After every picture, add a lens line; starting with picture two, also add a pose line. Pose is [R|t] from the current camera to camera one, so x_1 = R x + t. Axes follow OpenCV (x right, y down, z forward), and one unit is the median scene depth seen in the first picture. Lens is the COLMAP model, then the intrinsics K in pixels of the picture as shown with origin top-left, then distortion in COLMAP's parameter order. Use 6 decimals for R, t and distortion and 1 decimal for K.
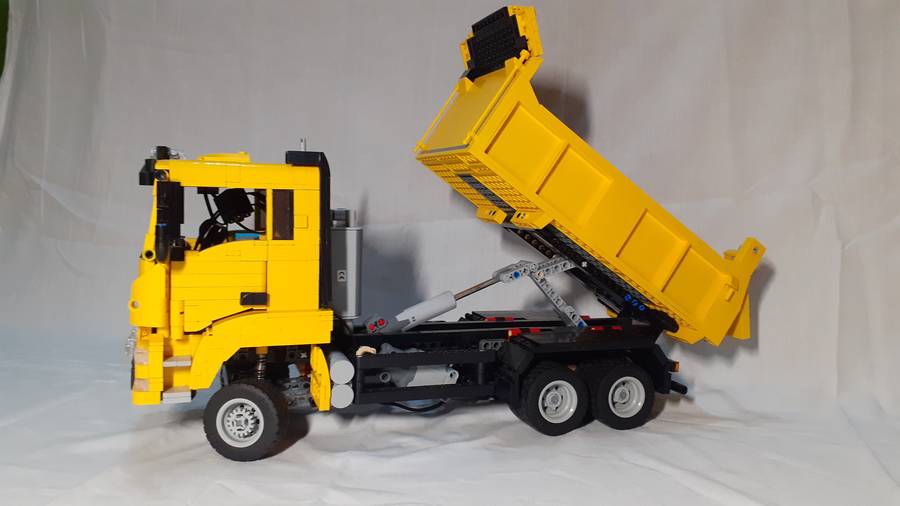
lens RADIAL K [[709.8, 0, 450.0], [0, 709.8, 253.0], [0, 0, 1]] dist [0.060236, -0.005904]
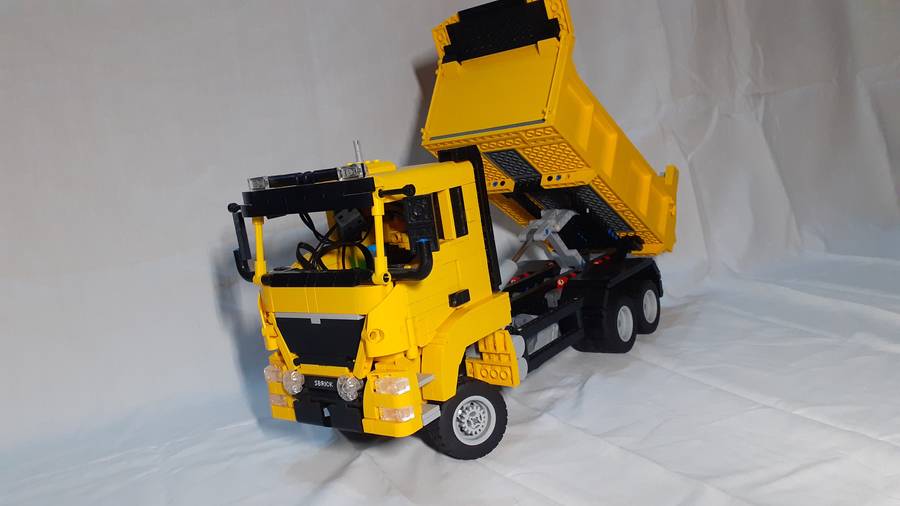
lens RADIAL K [[709.8, 0, 450.0], [0, 709.8, 253.0], [0, 0, 1]] dist [0.060236, -0.005904]
pose [[0.828619, -0.230960, 0.509949, -0.694195], [0.212623, 0.972509, 0.094964, -0.085326], [-0.517863, 0.029738, 0.854946, 0.128127]]
